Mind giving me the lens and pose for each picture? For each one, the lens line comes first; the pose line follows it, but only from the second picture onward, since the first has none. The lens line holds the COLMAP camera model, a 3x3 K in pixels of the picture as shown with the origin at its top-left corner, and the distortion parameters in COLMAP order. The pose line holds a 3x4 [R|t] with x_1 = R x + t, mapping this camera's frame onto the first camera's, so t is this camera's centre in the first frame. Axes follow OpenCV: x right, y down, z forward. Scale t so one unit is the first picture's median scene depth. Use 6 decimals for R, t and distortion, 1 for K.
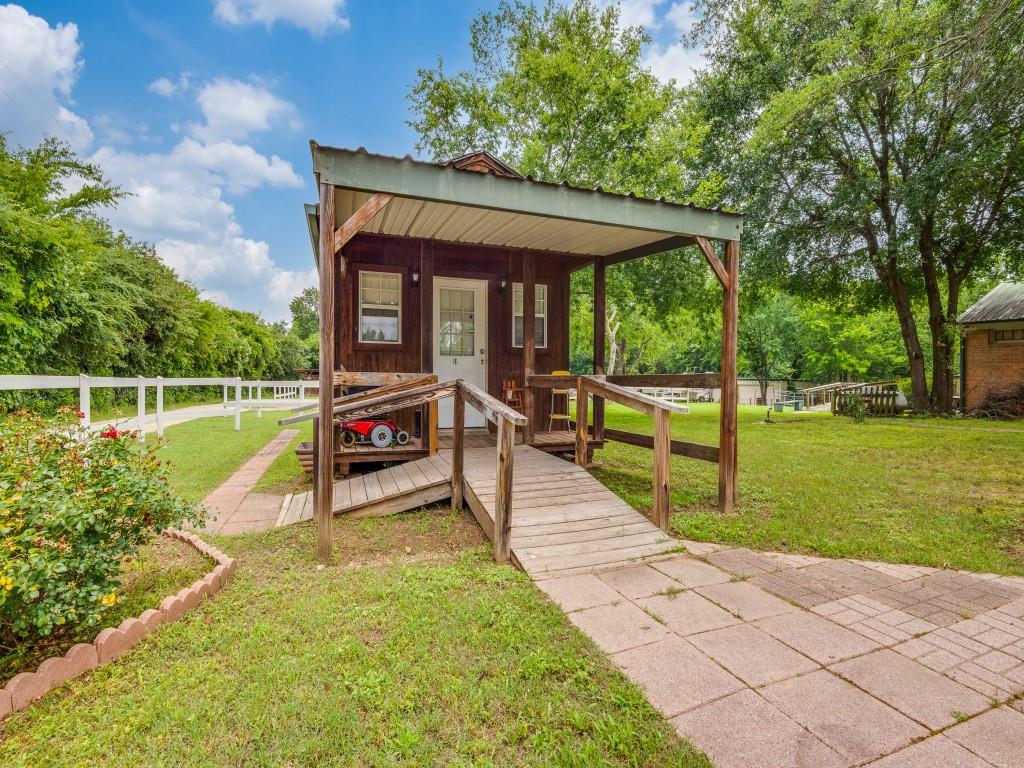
lens RADIAL K [[470.0, 0, 511.9], [0, 470.0, 382.7], [0, 0, 1]] dist [-0.024504, -0.002169]
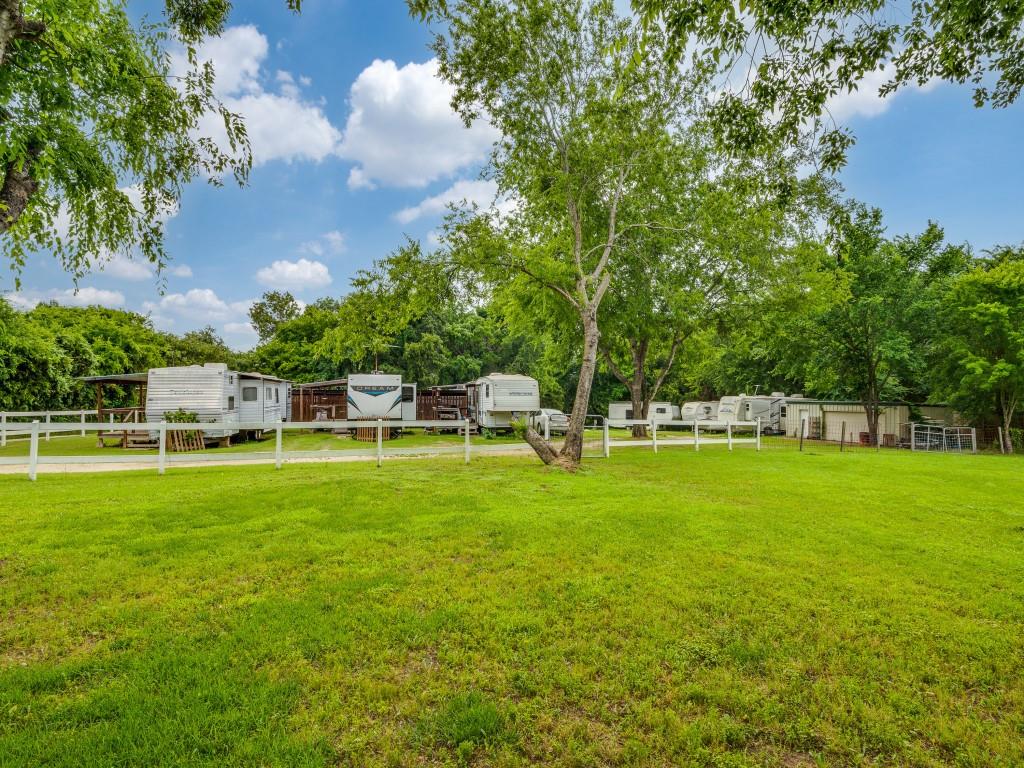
lens RADIAL K [[470.0, 0, 509.3], [0, 470.0, 385.3], [0, 0, 1]] dist [-0.024504, -0.002169]
pose [[0.995894, -0.003295, -0.090472, 0.104664], [-0.000266, 0.999226, -0.039328, -0.007581], [0.090531, 0.039190, 0.995122, 0.332854]]
